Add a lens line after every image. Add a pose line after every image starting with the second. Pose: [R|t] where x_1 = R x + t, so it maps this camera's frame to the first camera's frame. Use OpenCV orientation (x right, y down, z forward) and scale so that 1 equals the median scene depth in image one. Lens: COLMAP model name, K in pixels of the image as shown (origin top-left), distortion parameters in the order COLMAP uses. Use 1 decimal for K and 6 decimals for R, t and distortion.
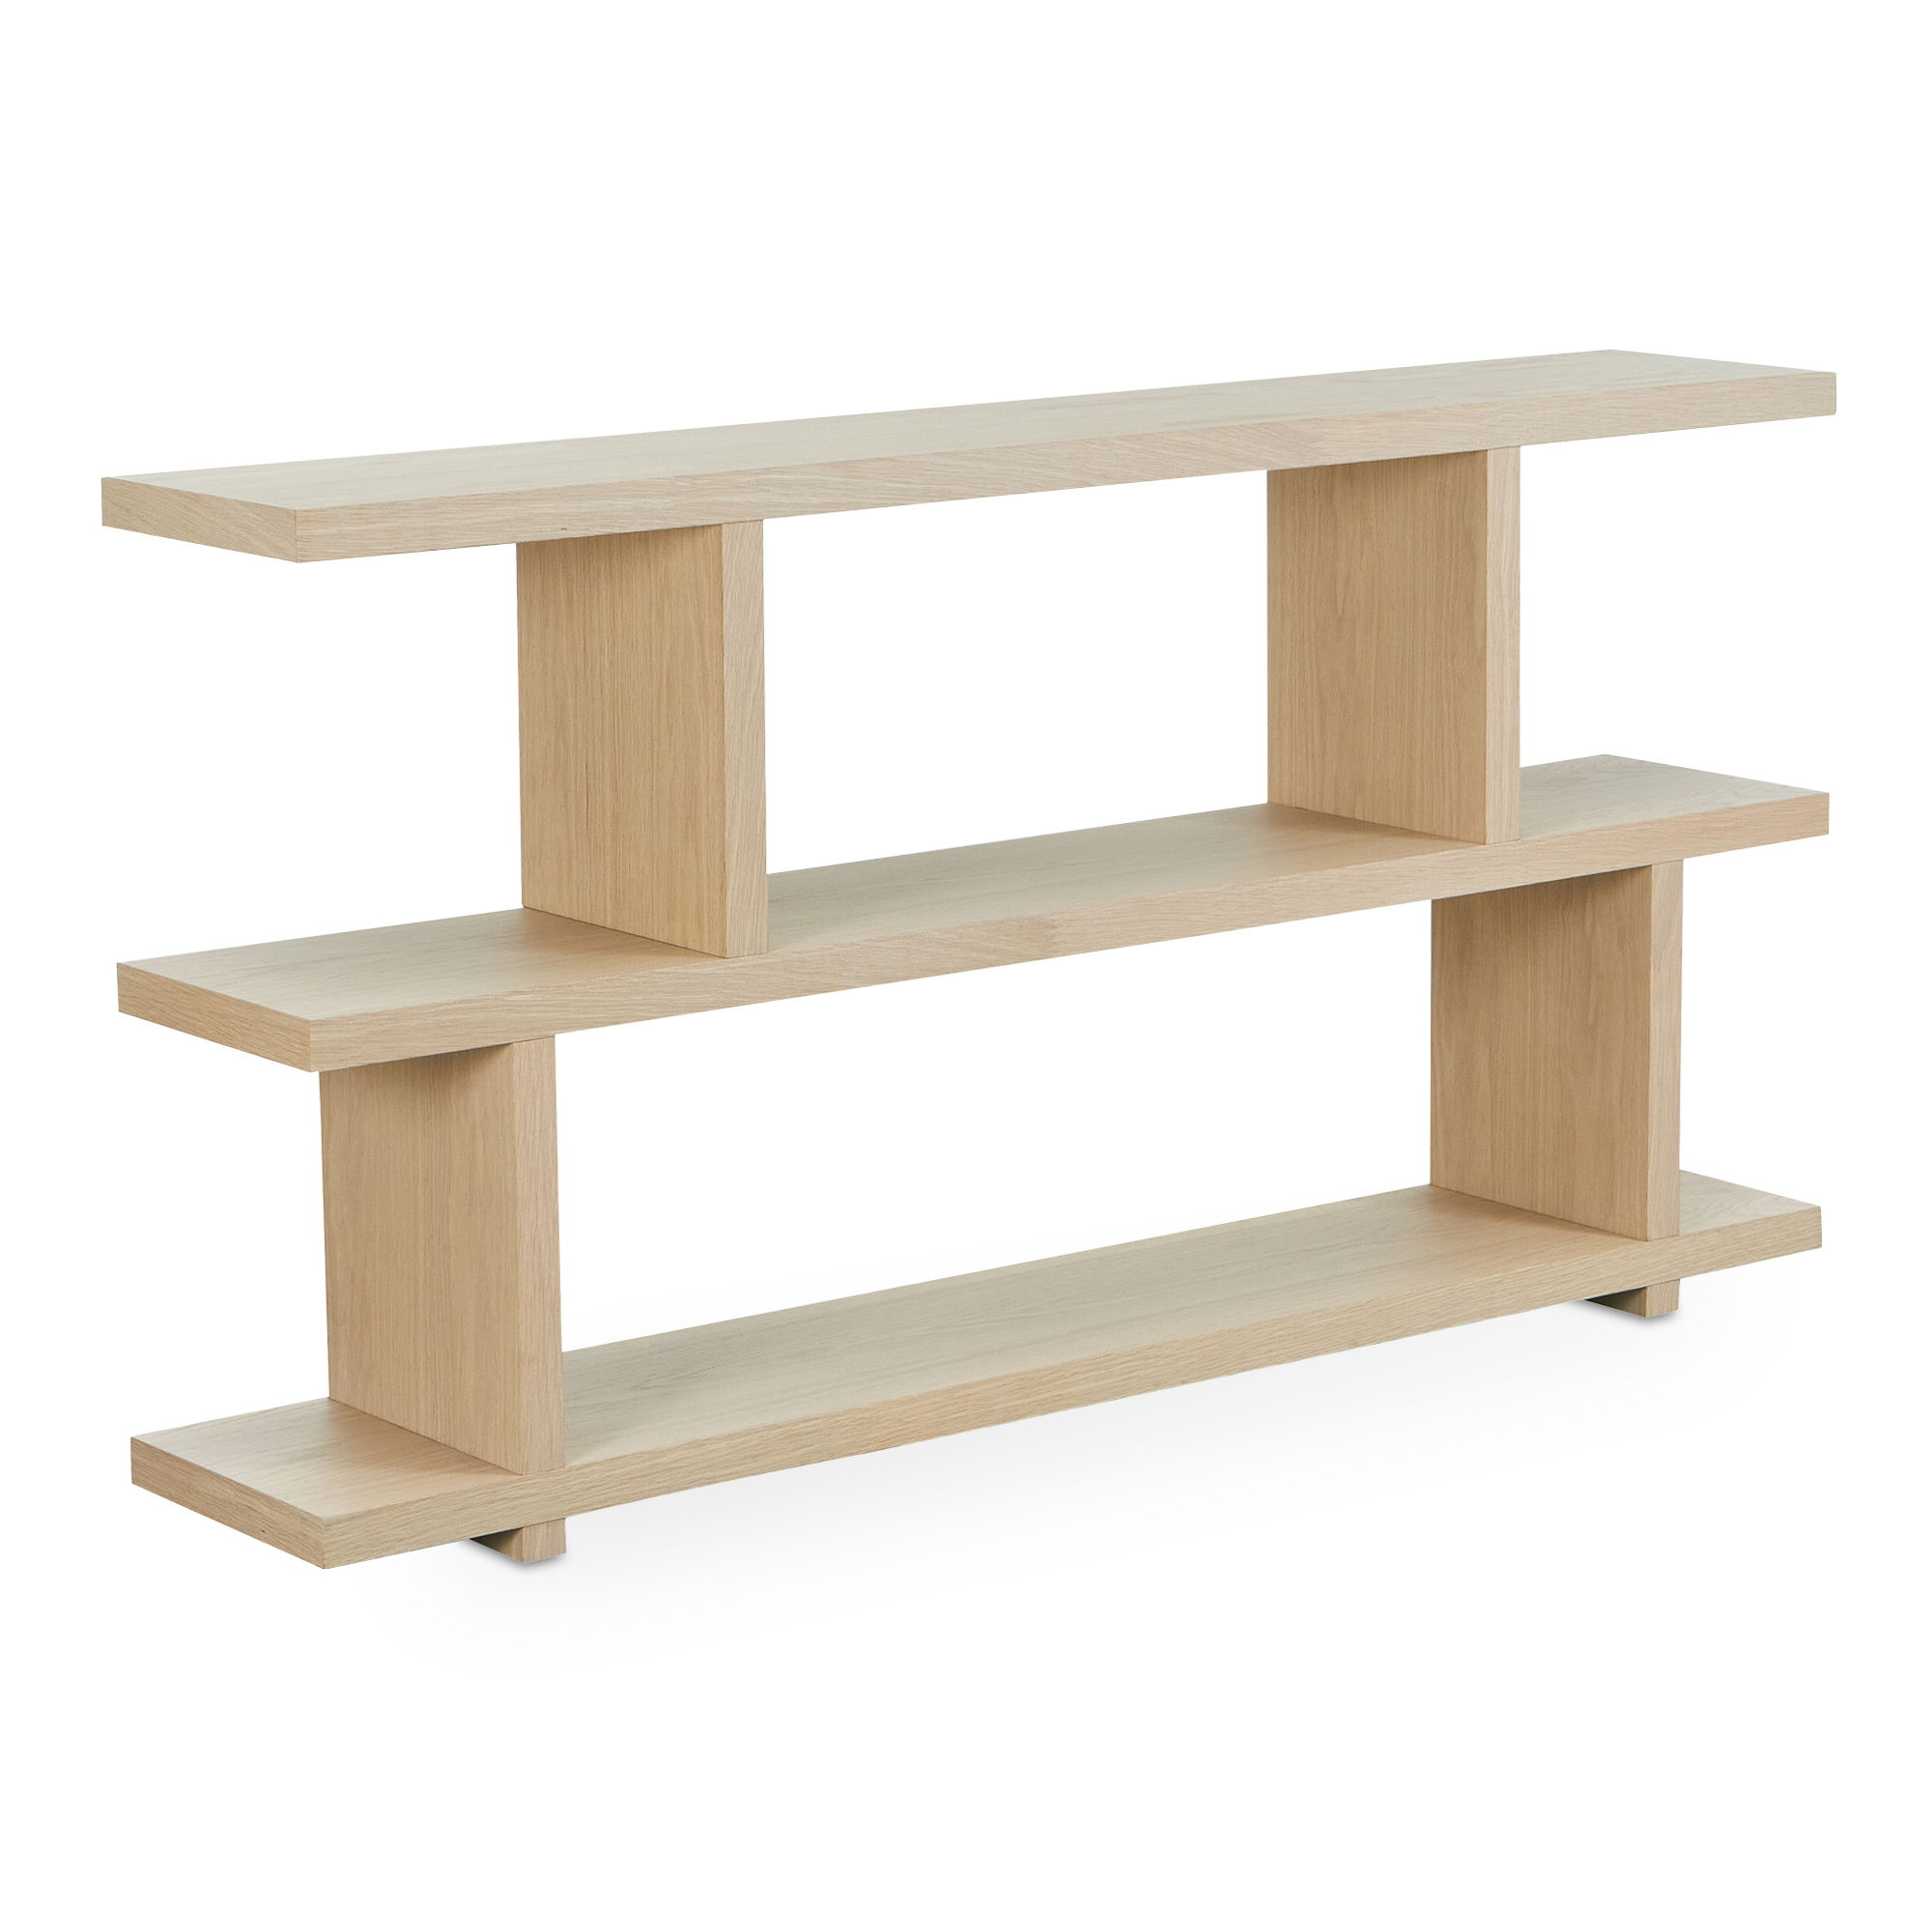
lens RADIAL K [[6357.2, 0, 971.2], [0, 6357.2, 965.1], [0, 0, 1]] dist [0.331730, 0.000000]
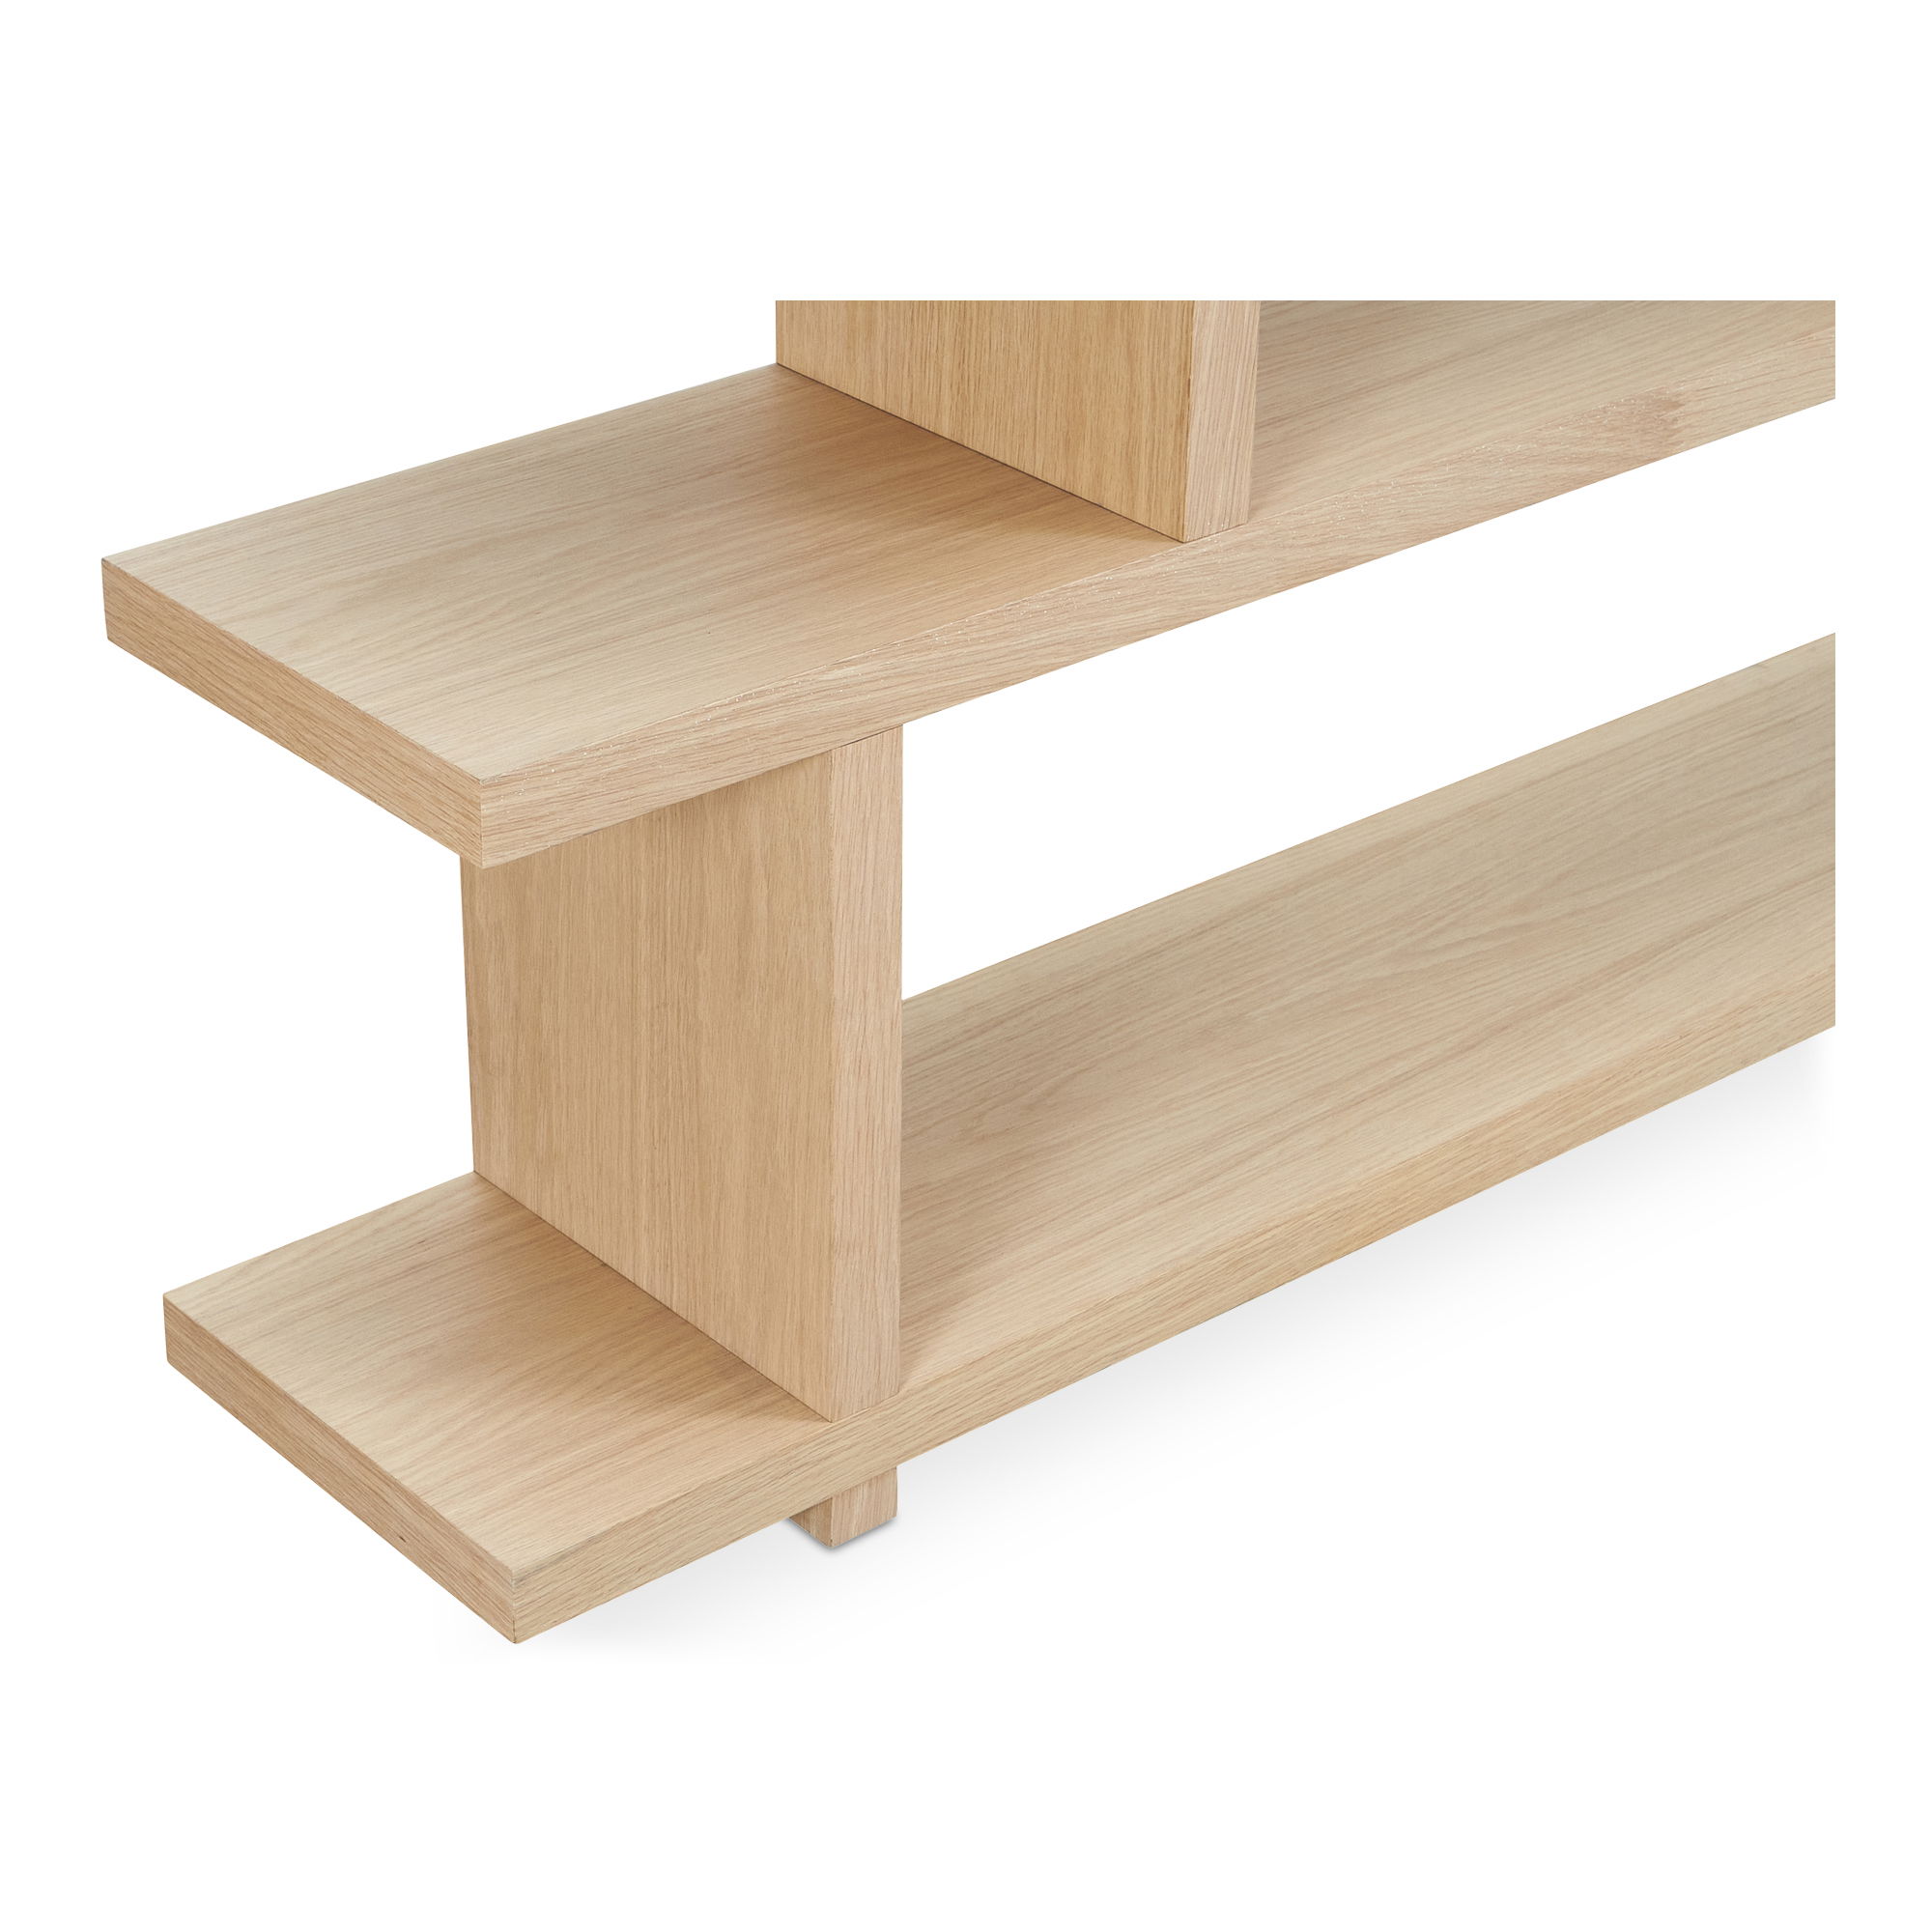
lens RADIAL K [[4584.7, 0, 954.3], [0, 4584.7, 967.8], [0, 0, 1]] dist [0.013918, 0.000000]
pose [[0.998199, -0.009195, 0.059285, -0.083364], [-0.009159, 0.953243, 0.302066, -0.087897], [-0.059290, -0.302065, 0.951442, 0.604039]]
